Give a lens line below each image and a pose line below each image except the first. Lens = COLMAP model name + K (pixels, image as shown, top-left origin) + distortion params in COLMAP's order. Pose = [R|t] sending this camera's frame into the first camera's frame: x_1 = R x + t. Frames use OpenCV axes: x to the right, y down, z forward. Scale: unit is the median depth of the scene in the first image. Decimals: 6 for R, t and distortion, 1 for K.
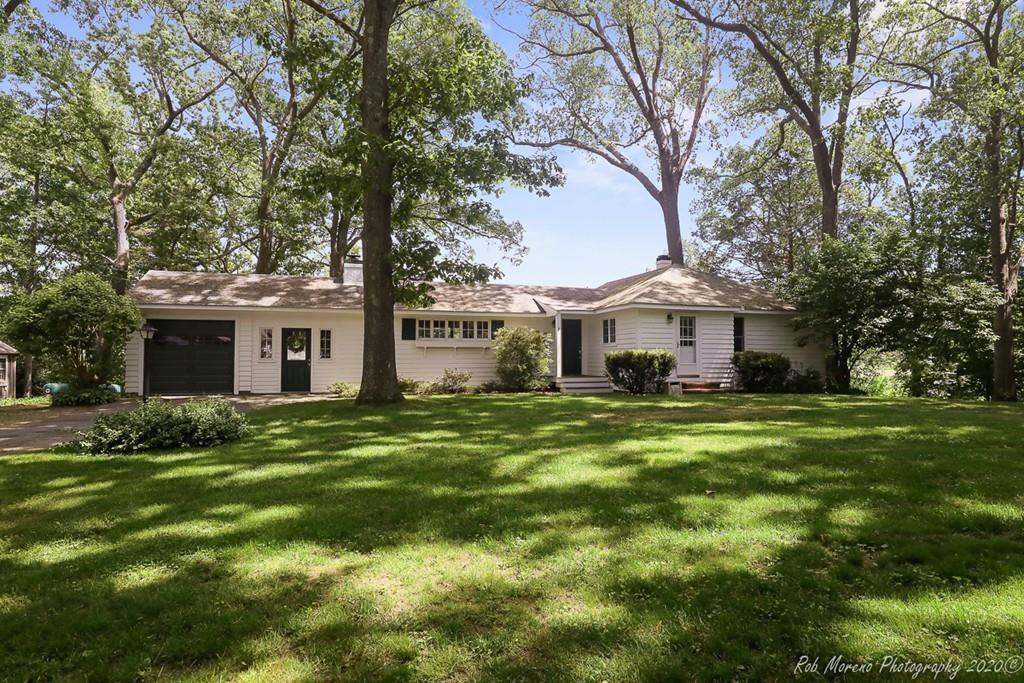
lens RADIAL K [[586.8, 0, 512.0], [0, 586.8, 341.5], [0, 0, 1]] dist [-0.002487, 0.000235]
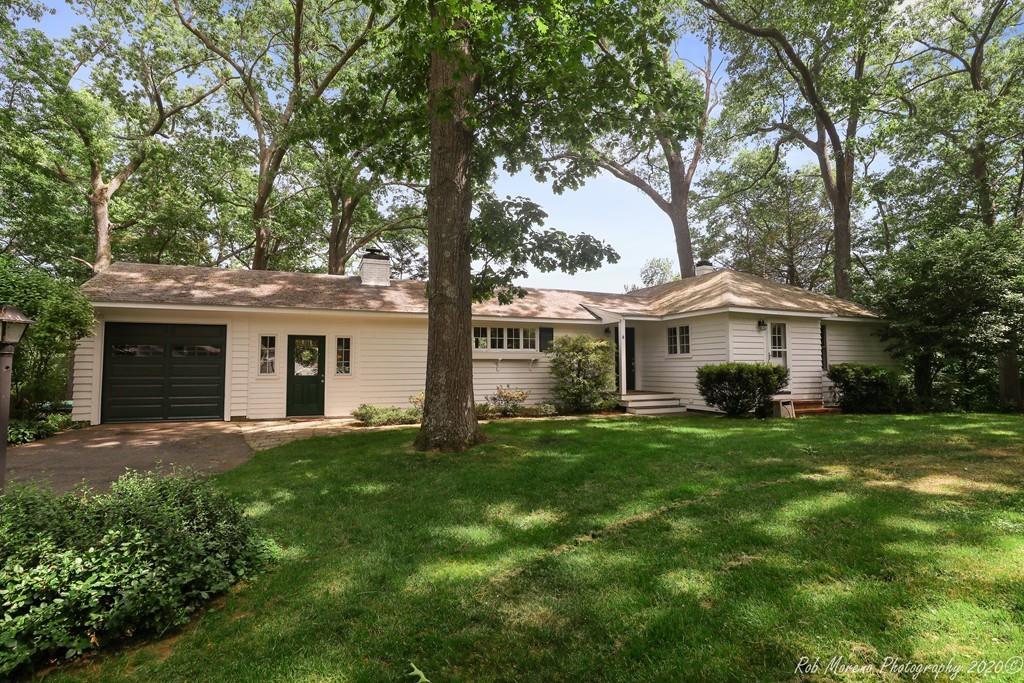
lens RADIAL K [[496.2, 0, 512.0], [0, 496.2, 341.5], [0, 0, 1]] dist [-0.019730, -0.000586]
pose [[0.996313, 0.002593, 0.085752, -0.146390], [-0.000654, 0.999744, -0.022621, 0.000713], [-0.085789, 0.022482, 0.996060, 0.306924]]
